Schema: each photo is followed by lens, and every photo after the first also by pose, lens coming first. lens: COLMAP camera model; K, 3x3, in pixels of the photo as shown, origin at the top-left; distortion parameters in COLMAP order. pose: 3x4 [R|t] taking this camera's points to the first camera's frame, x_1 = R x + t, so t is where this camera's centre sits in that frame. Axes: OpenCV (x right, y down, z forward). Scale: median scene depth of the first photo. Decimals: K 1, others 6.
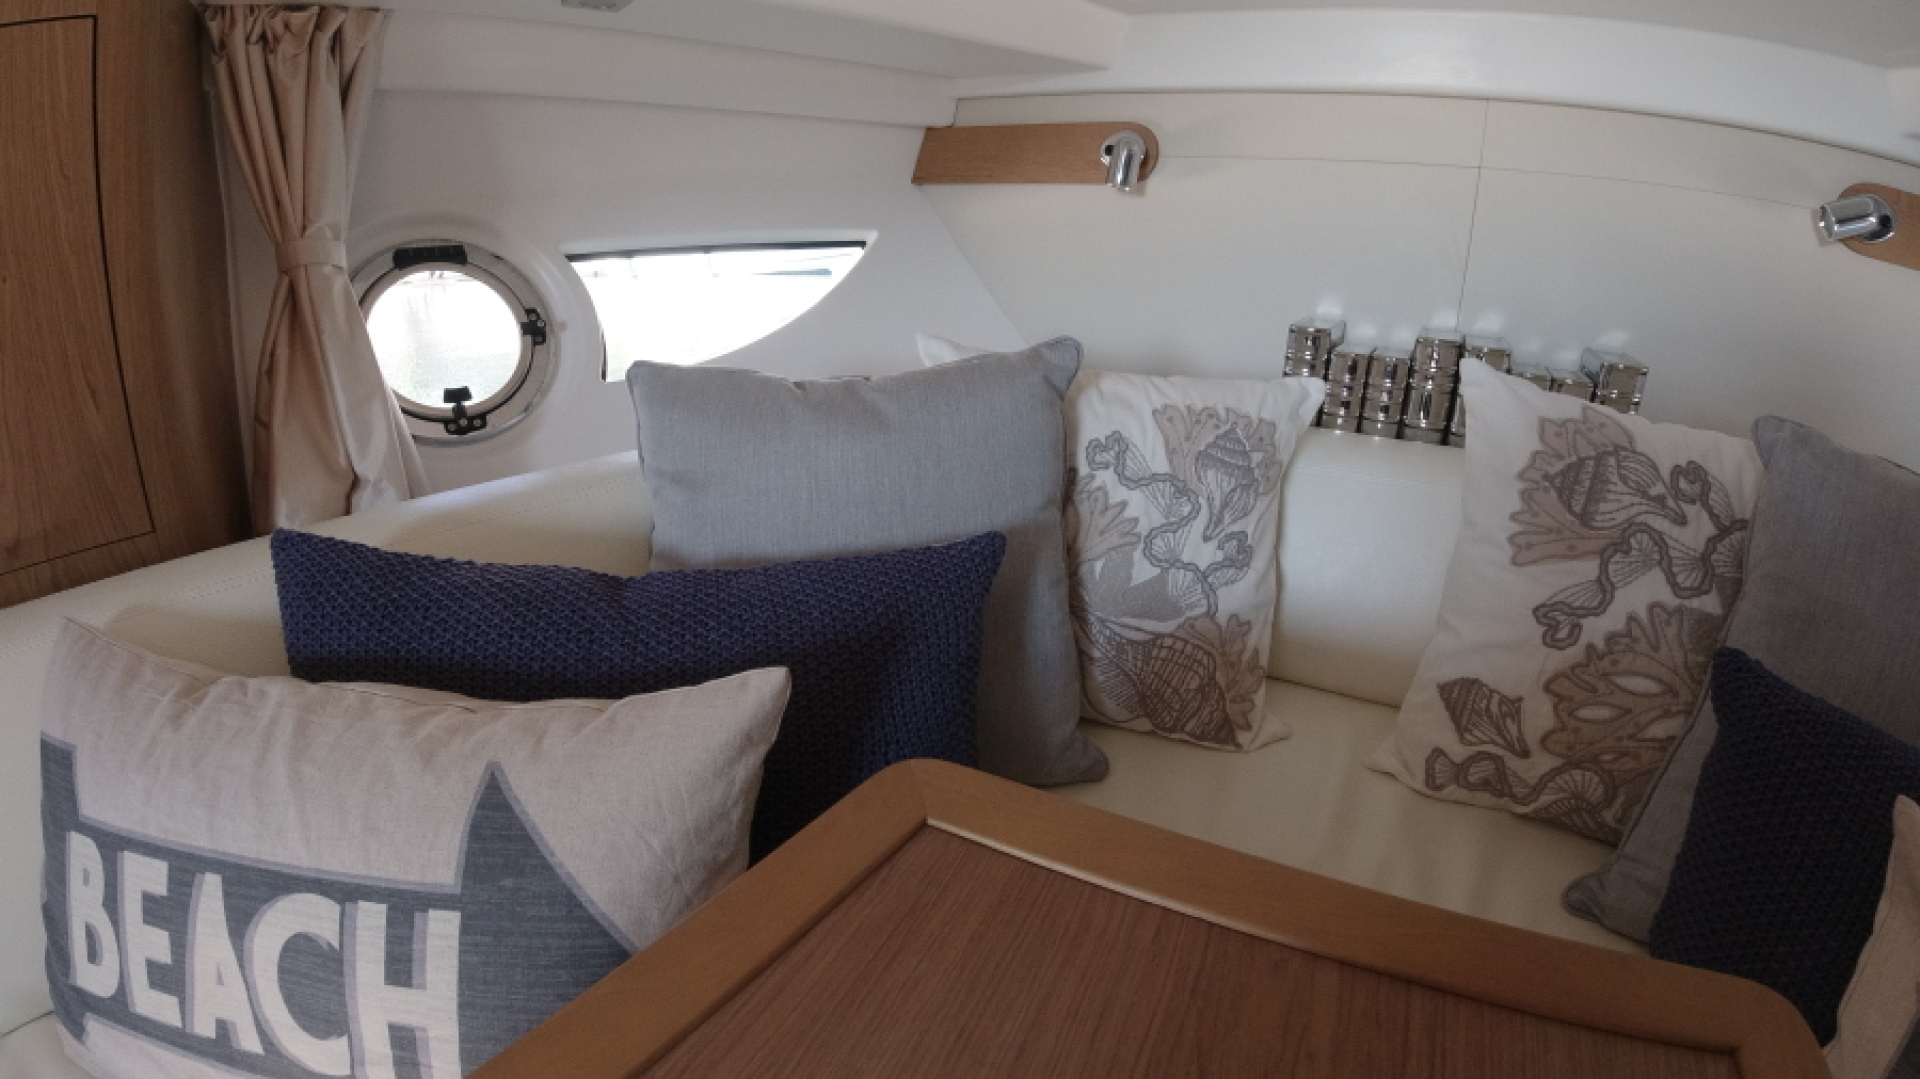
lens RADIAL K [[823.5, 0, 965.2], [0, 823.5, 533.5], [0, 0, 1]] dist [-0.136104, 0.012470]
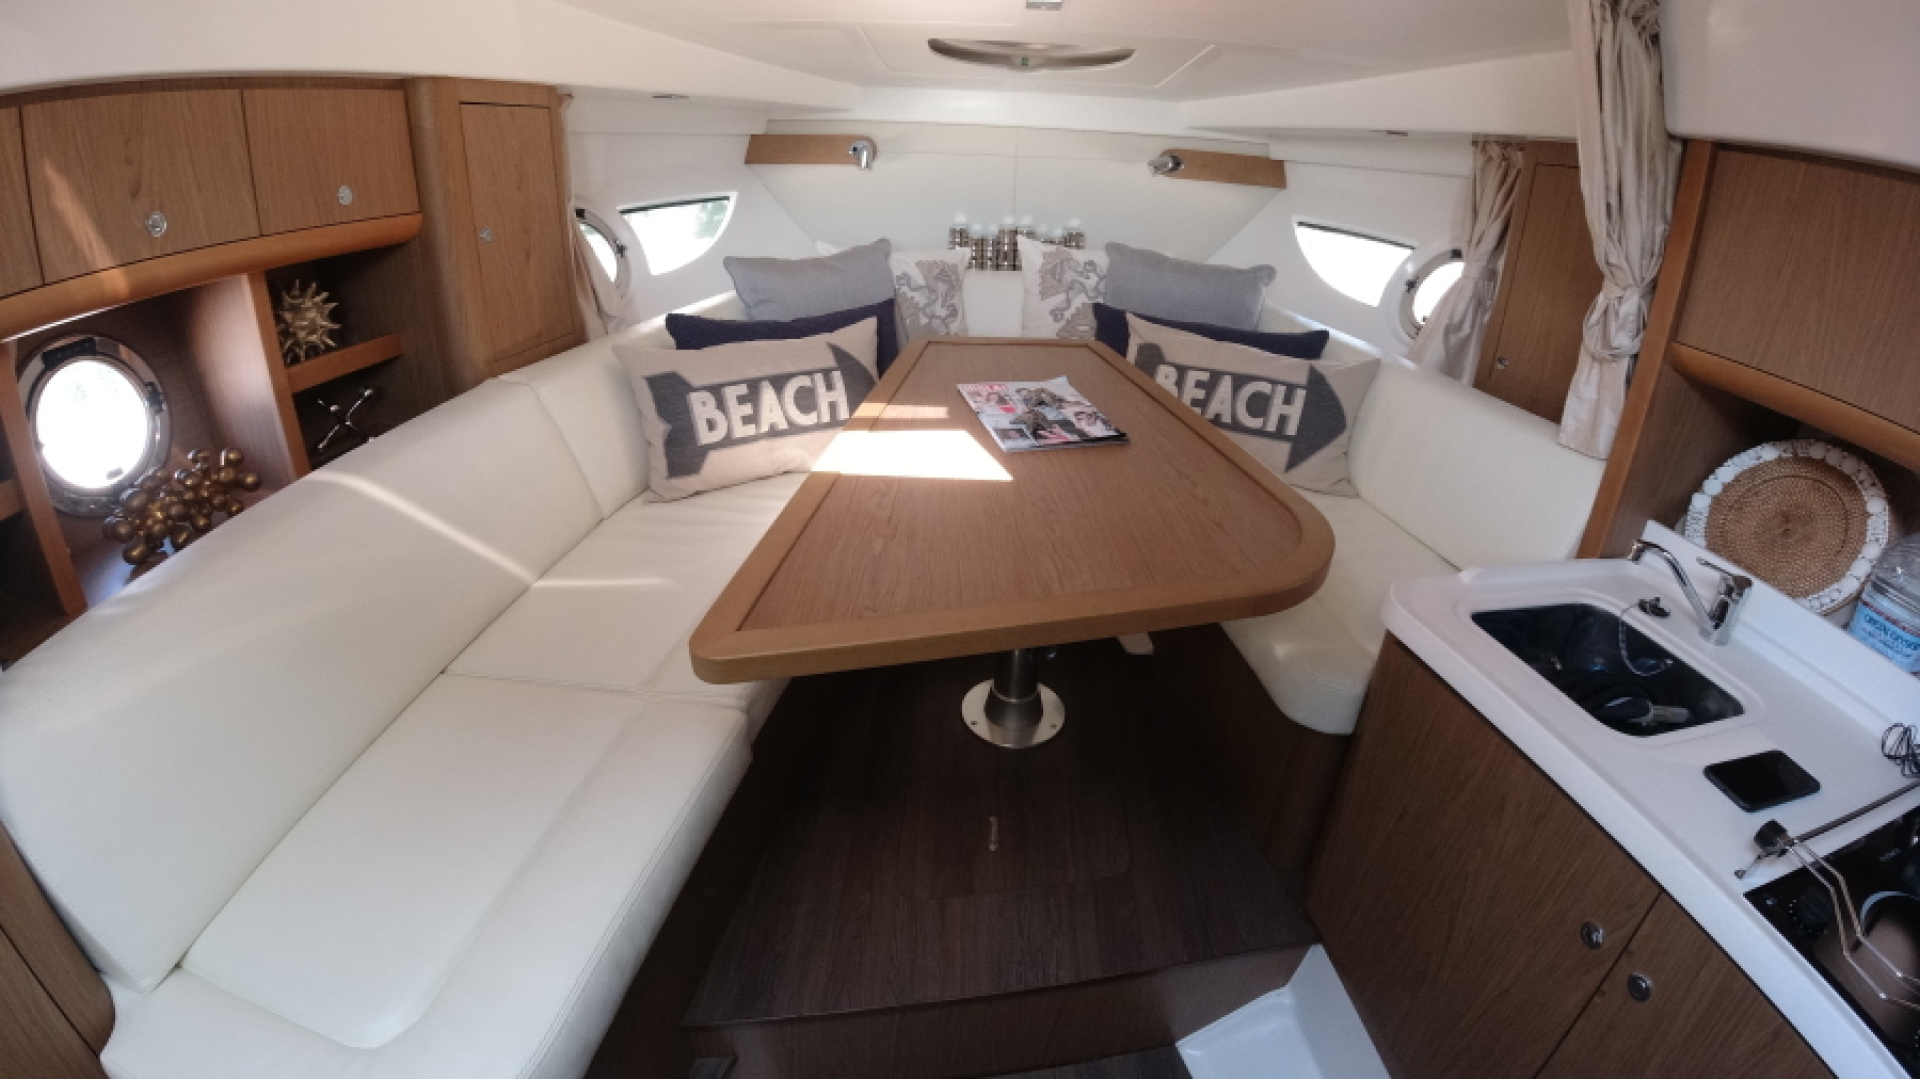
lens RADIAL K [[823.5, 0, 965.2], [0, 823.5, 533.5], [0, 0, 1]] dist [-0.136104, 0.012470]
pose [[0.876988, -0.204632, 0.434761, -1.009721], [0.156779, 0.977129, 0.143661, 0.376243], [-0.454215, -0.057827, 0.889013, -1.570038]]
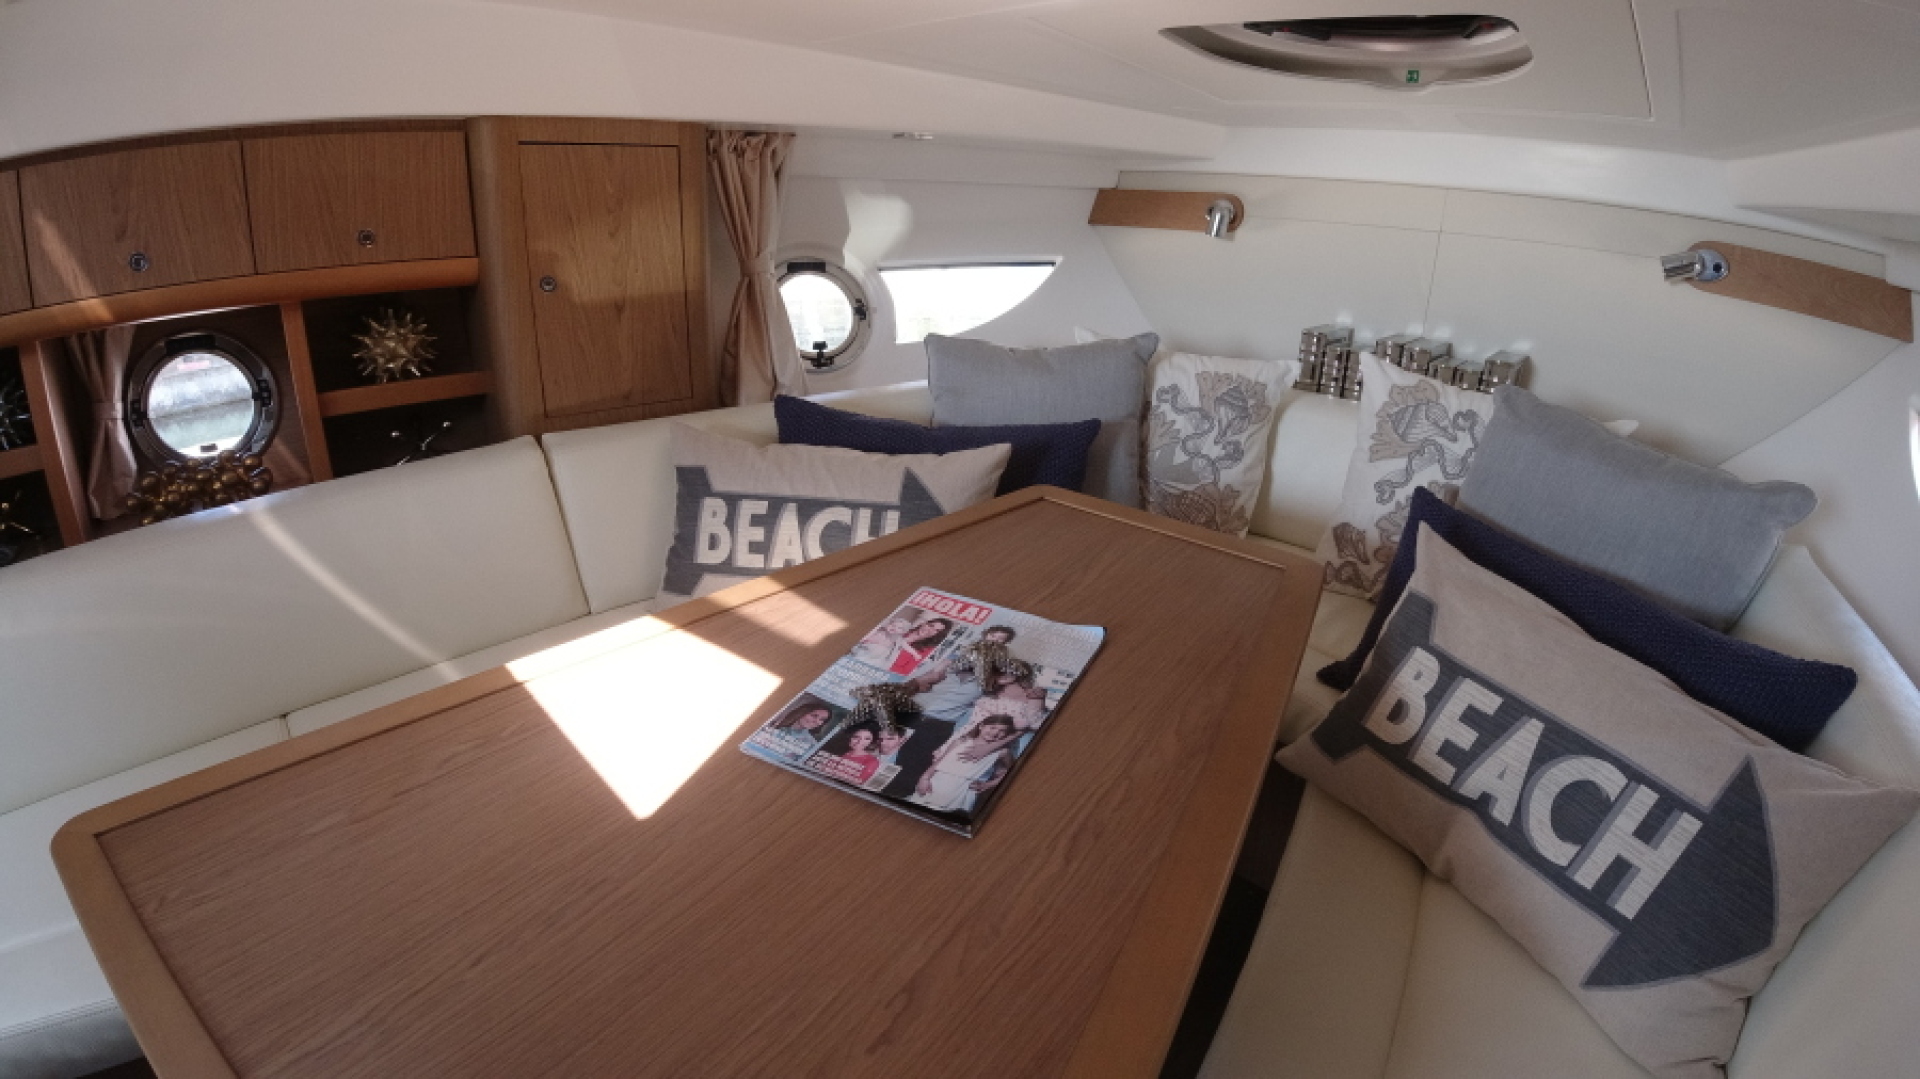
lens RADIAL K [[823.5, 0, 965.2], [0, 823.5, 533.5], [0, 0, 1]] dist [-0.136104, 0.012470]
pose [[0.971347, 0.090077, -0.219934, 0.163245], [-0.083756, 0.995765, 0.037914, 0.189752], [0.222417, -0.018407, 0.974778, -0.943000]]
